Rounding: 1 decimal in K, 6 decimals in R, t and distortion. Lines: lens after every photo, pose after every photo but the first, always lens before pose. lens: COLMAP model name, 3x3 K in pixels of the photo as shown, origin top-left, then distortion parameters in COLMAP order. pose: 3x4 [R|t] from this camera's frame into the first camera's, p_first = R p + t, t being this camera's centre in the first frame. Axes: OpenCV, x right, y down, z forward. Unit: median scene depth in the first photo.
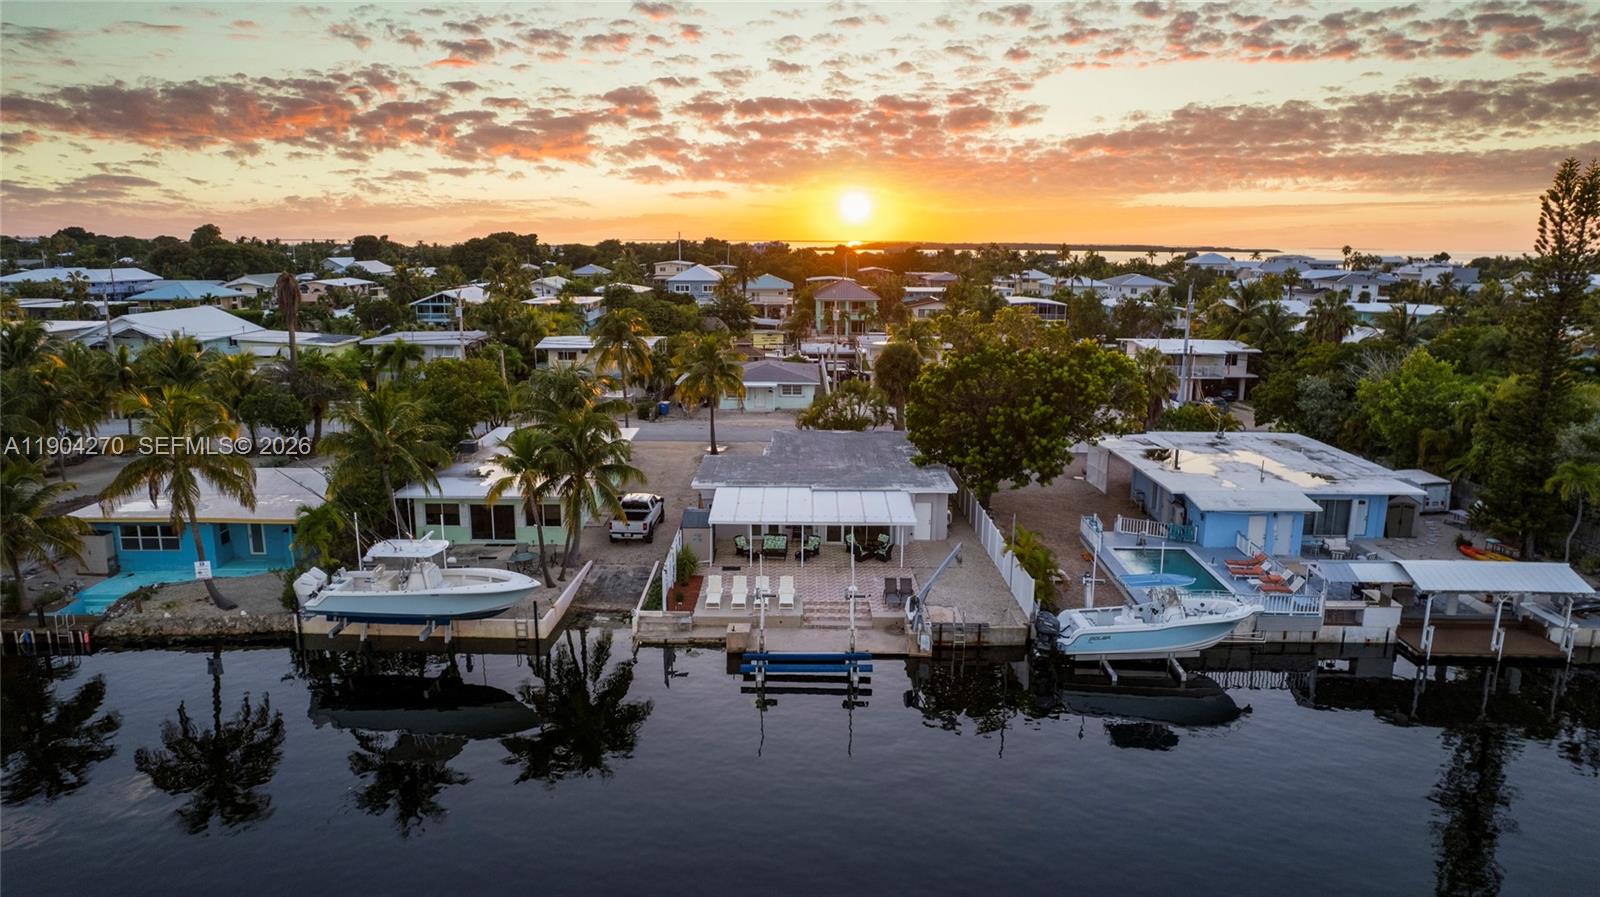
lens RADIAL K [[1023.0, 0, 806.3], [0, 1023.0, 462.6], [0, 0, 1]] dist [-0.069308, 0.061706]
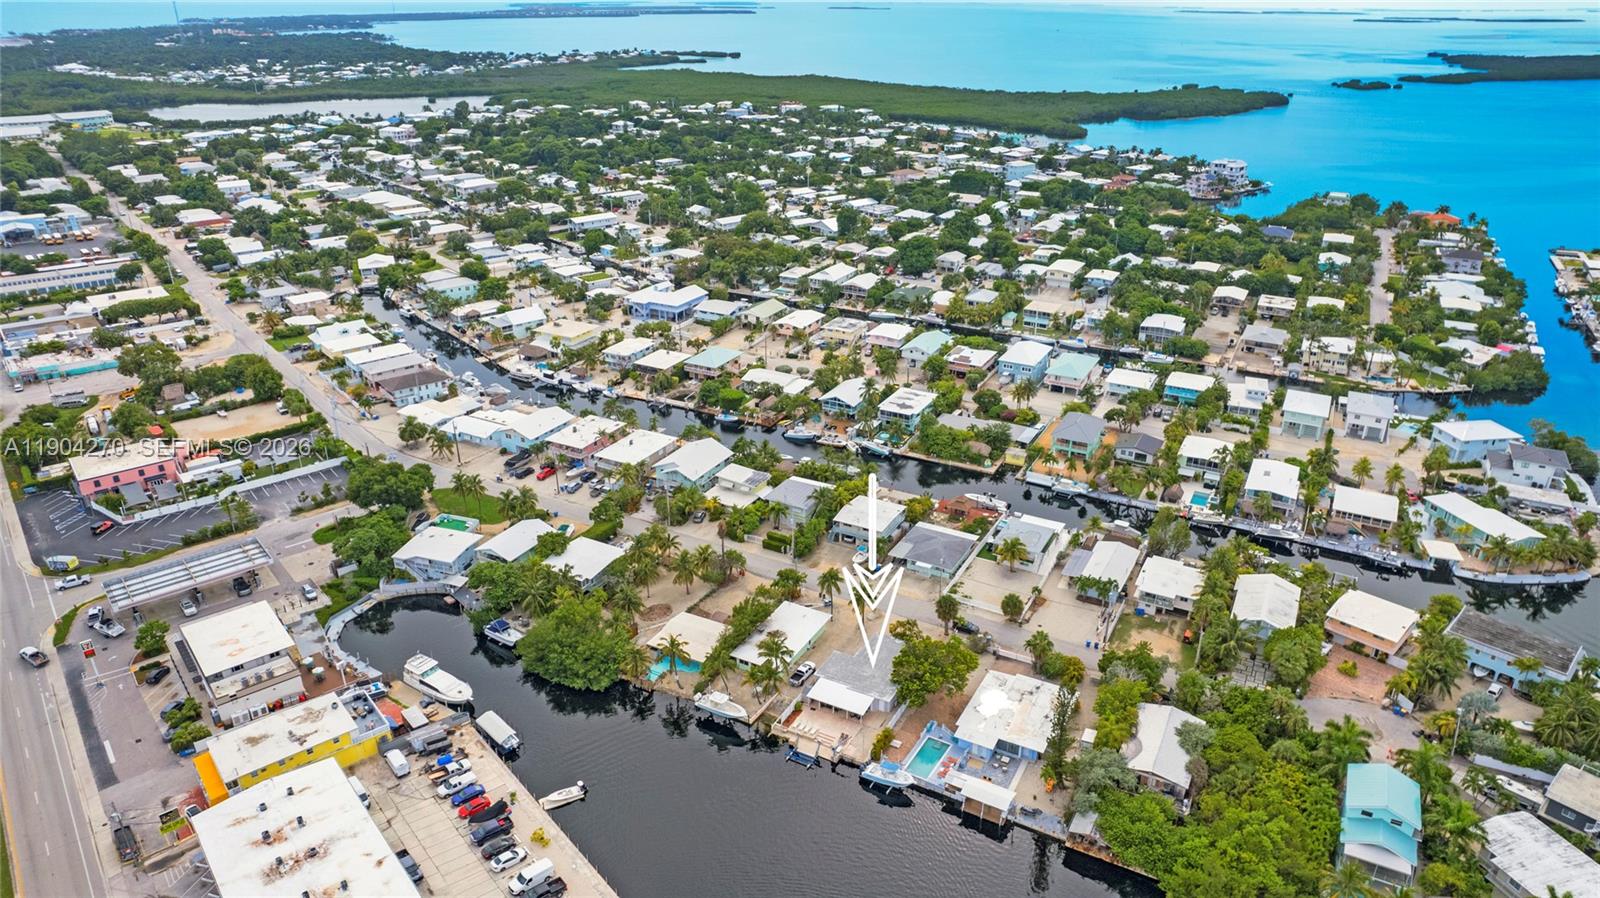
lens RADIAL K [[1023.0, 0, 798.7], [0, 1023.0, 460.4], [0, 0, 1]] dist [-0.069308, 0.061706]
pose [[0.874221, 0.195987, -0.444215, 1.146479], [-0.098651, 0.967526, 0.232724, -1.381365], [0.475401, -0.159630, 0.865166, -1.678190]]
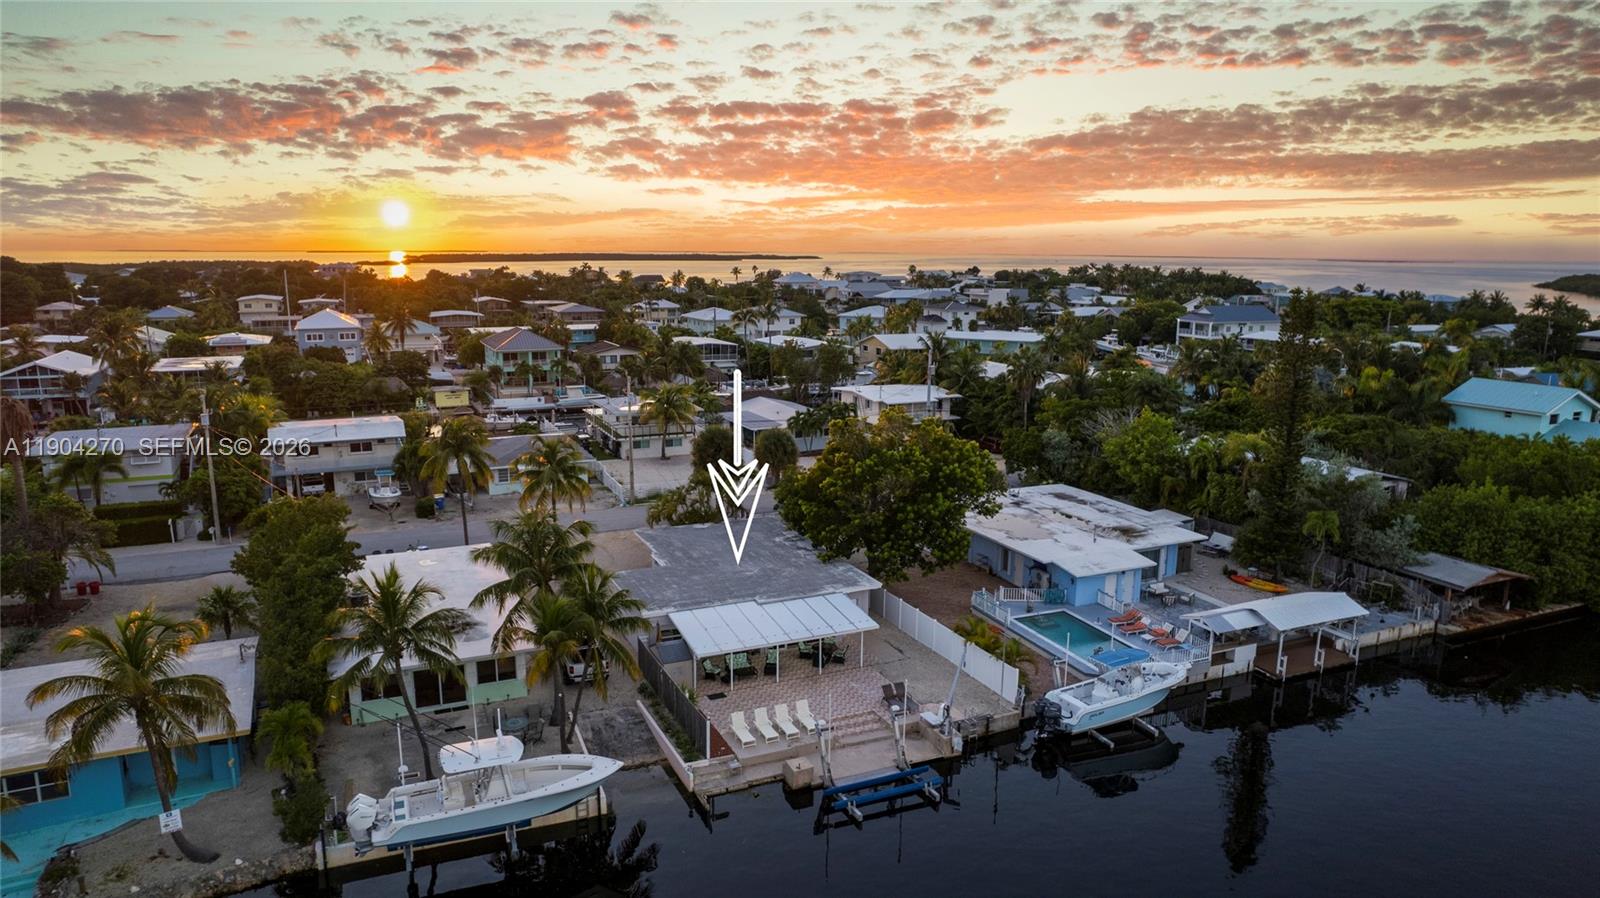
lens RADIAL K [[1023.0, 0, 803.7], [0, 1023.0, 449.3], [0, 0, 1]] dist [-0.069308, 0.061706]
pose [[0.912148, -0.079674, 0.402043, -0.368502], [0.087496, 0.996164, -0.001098, -0.127956], [-0.400413, 0.036179, 0.915620, 0.023280]]
